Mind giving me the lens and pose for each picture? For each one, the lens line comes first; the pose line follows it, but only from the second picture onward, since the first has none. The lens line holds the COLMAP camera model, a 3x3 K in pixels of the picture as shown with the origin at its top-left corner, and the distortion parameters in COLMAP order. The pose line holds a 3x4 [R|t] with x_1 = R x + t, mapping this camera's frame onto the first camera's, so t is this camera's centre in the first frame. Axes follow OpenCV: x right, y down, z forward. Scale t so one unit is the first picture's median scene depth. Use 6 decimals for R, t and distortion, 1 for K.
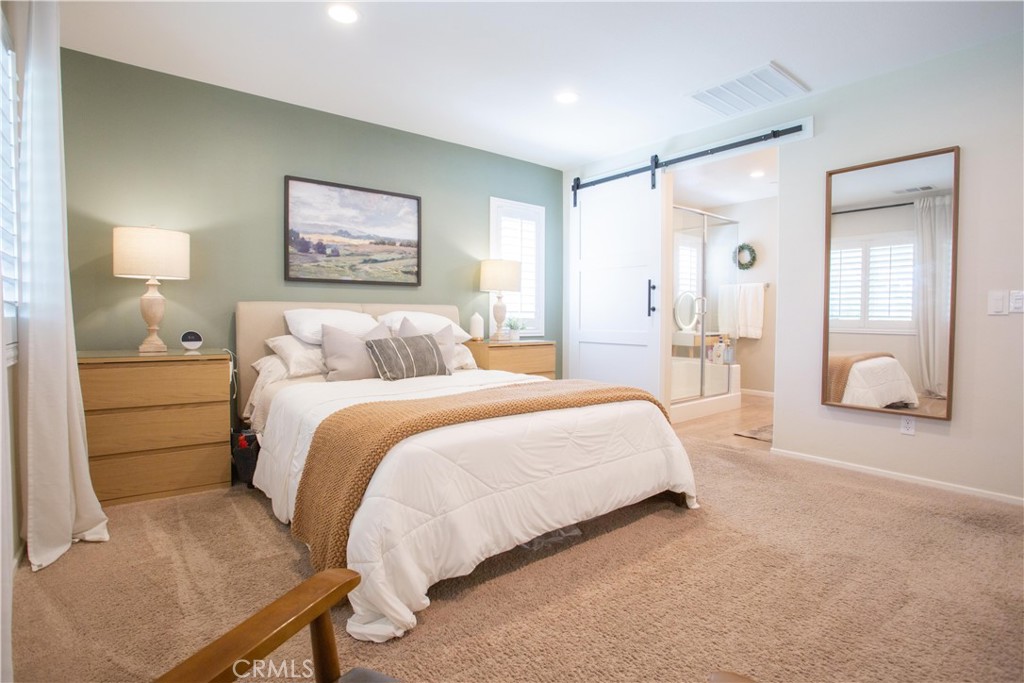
lens RADIAL K [[537.5, 0, 512.6], [0, 537.5, 333.3], [0, 0, 1]] dist [0.004509, 0.003038]
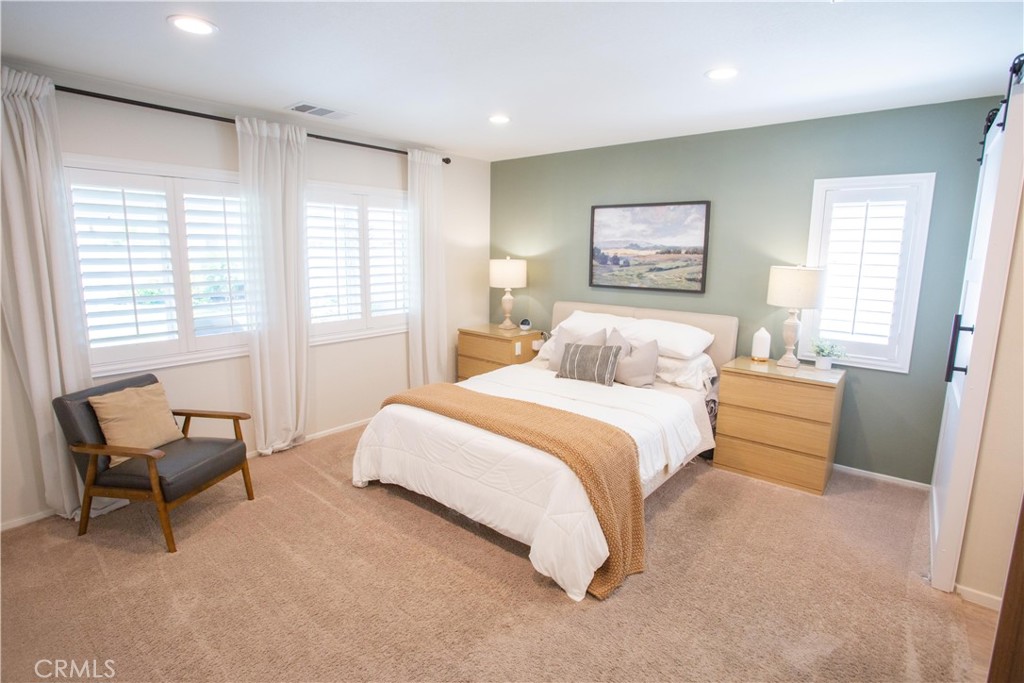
lens RADIAL K [[537.5, 0, 513.2], [0, 537.5, 342.3], [0, 0, 1]] dist [0.004509, 0.003038]
pose [[0.195937, 0.172152, -0.965387, 0.773784], [-0.040536, 0.985050, 0.167432, -0.162368], [0.979778, 0.006327, 0.199986, 0.504000]]
